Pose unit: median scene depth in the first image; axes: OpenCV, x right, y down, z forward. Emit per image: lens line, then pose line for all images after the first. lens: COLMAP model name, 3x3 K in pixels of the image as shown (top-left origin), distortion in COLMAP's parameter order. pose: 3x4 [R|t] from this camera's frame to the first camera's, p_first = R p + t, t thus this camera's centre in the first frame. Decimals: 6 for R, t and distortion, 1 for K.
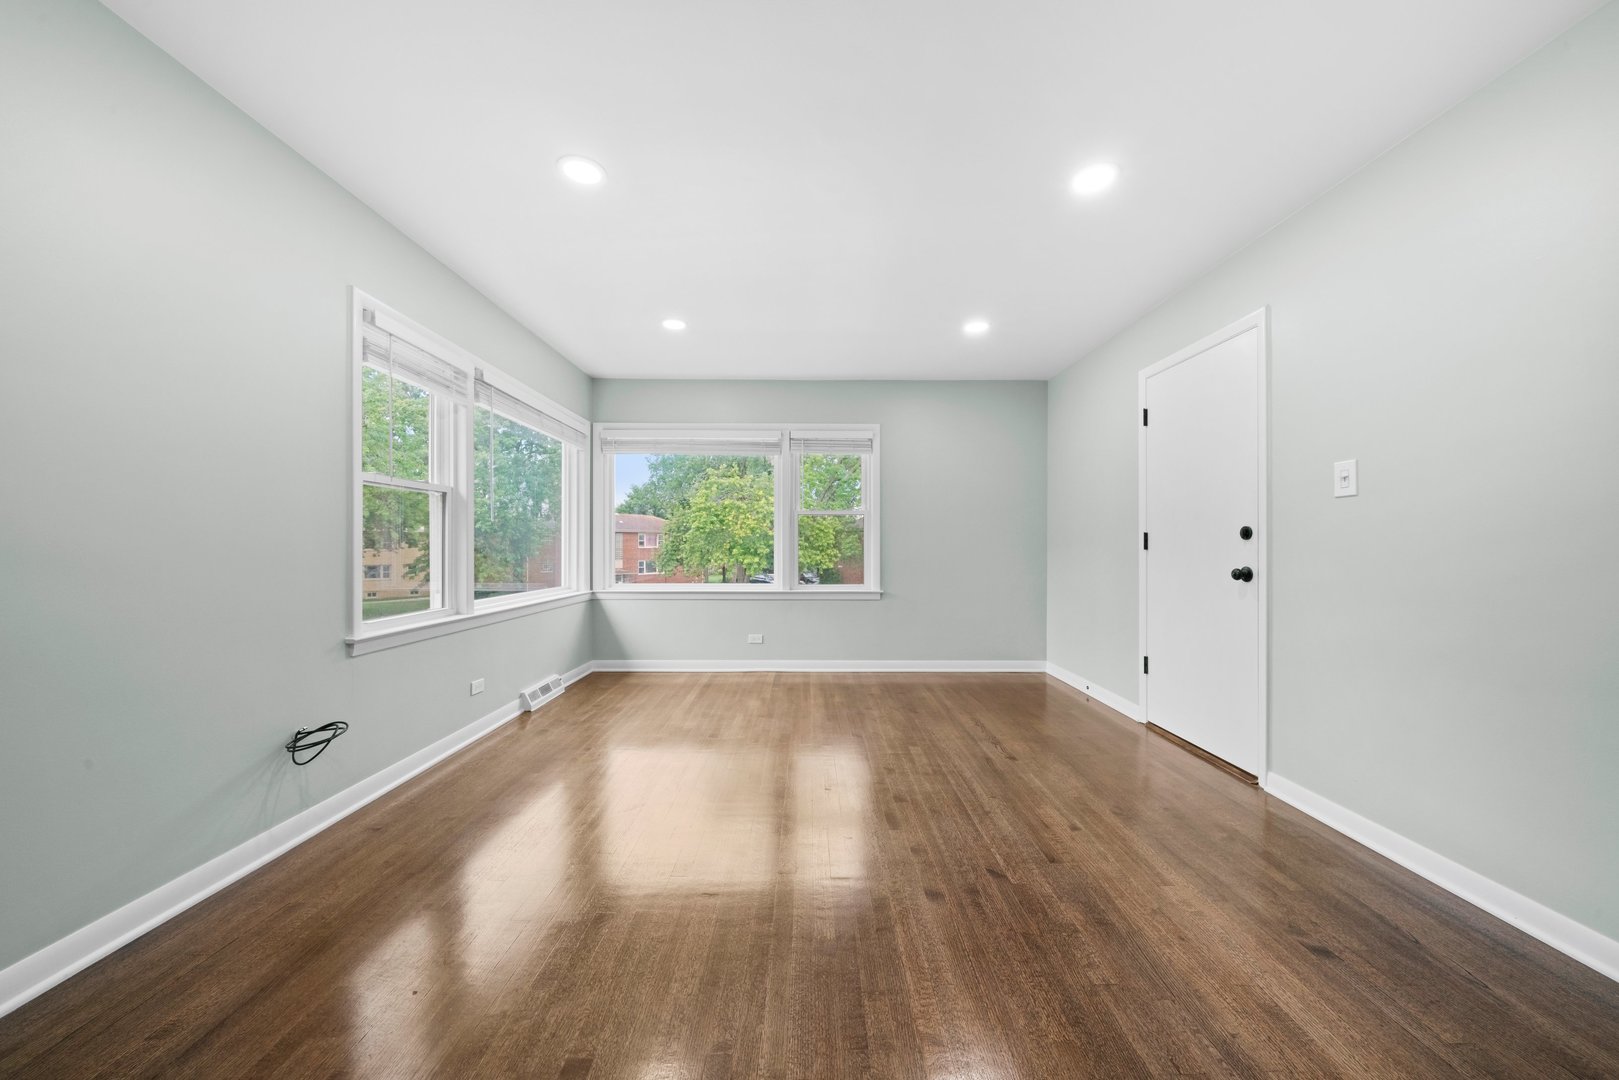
lens RADIAL K [[558.0, 0, 809.4], [0, 558.0, 546.7], [0, 0, 1]] dist [-0.001562, -0.000223]
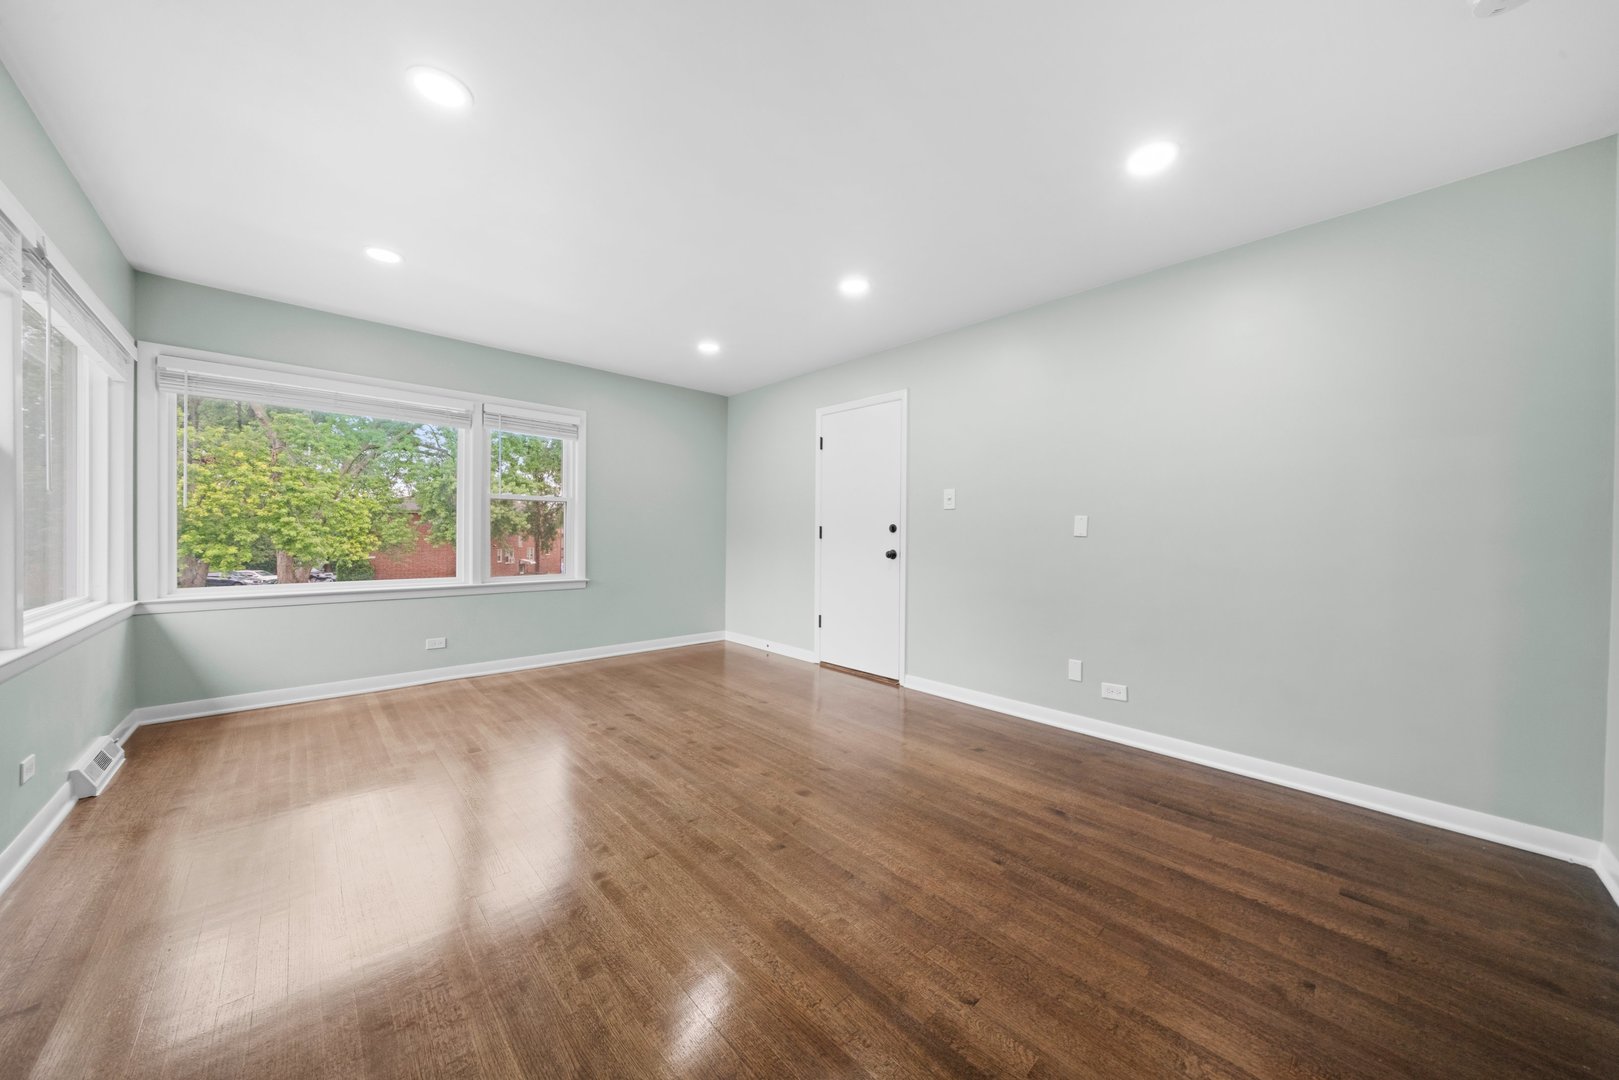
lens RADIAL K [[557.4, 0, 809.5], [0, 557.4, 540.0], [0, 0, 1]] dist [0.000187, -0.000044]
pose [[0.732573, -0.001559, 0.680687, -0.261333], [-0.006307, 0.999939, 0.009078, -0.002594], [-0.680659, -0.010943, 0.732518, -0.000306]]
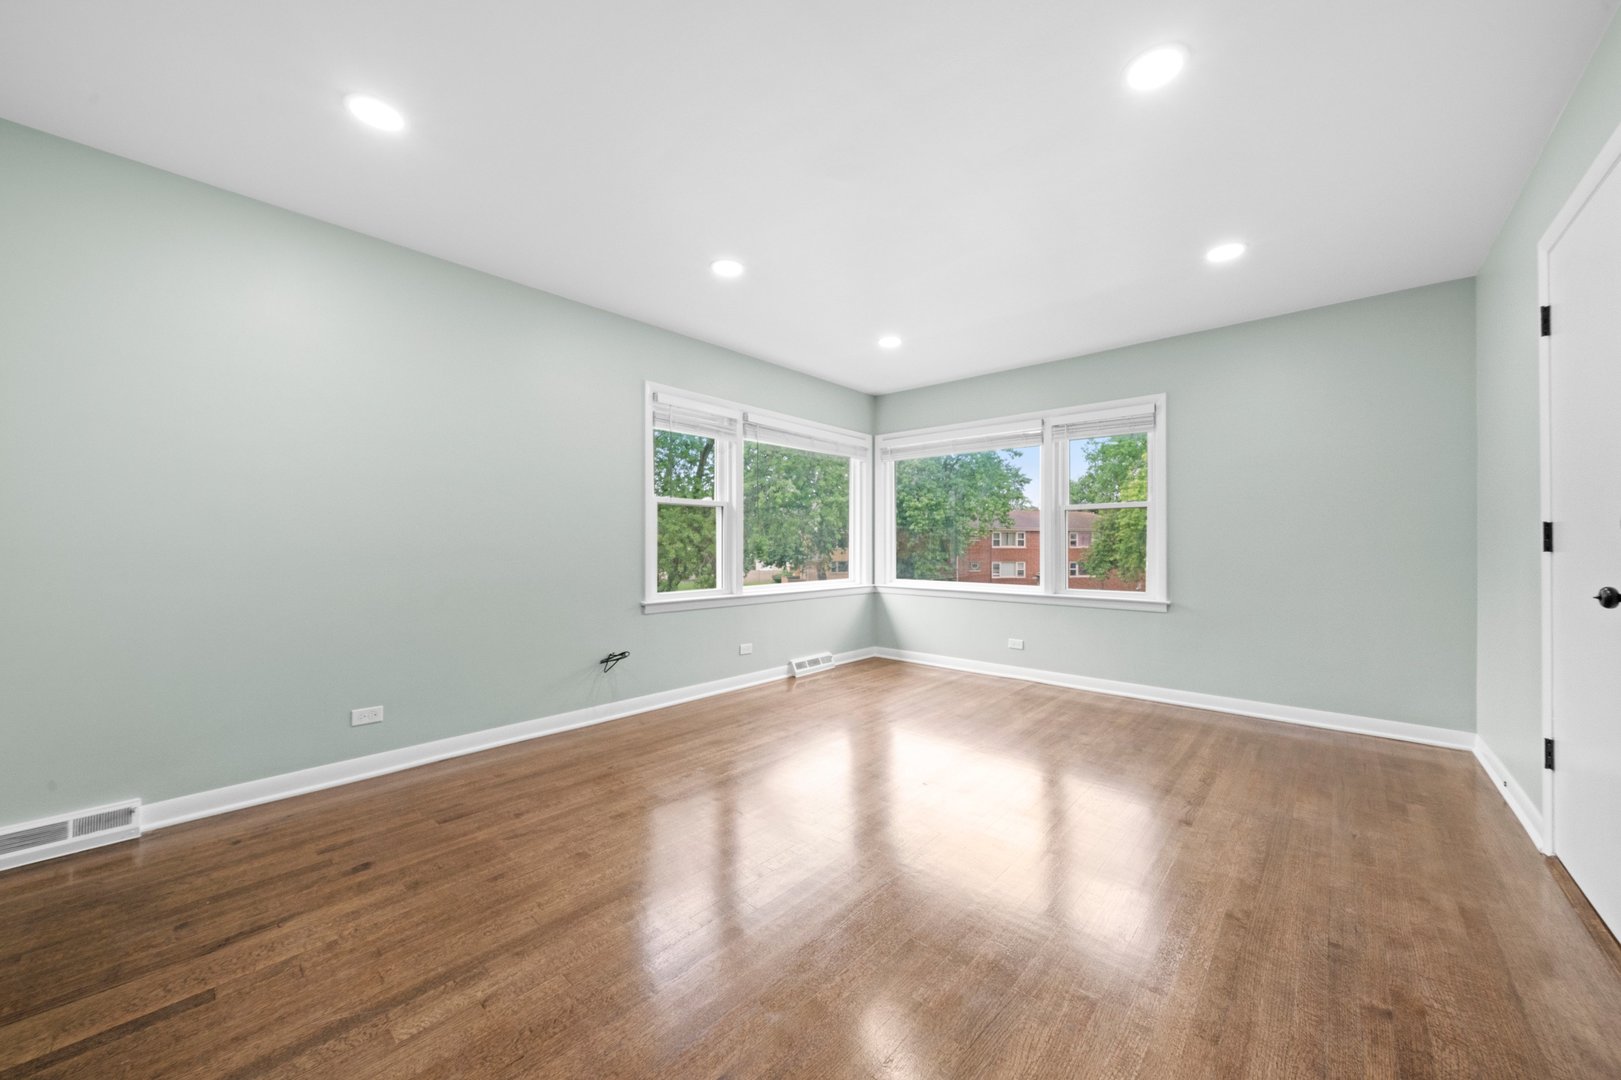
lens RADIAL K [[589.8, 0, 816.5], [0, 589.8, 545.6], [0, 0, 1]] dist [-0.000326, -0.000085]
pose [[0.743958, 0.001697, -0.668224, 0.322453], [-0.002818, 0.999996, -0.000598, 0.001253], [0.668221, 0.002328, 0.743960, 0.037730]]
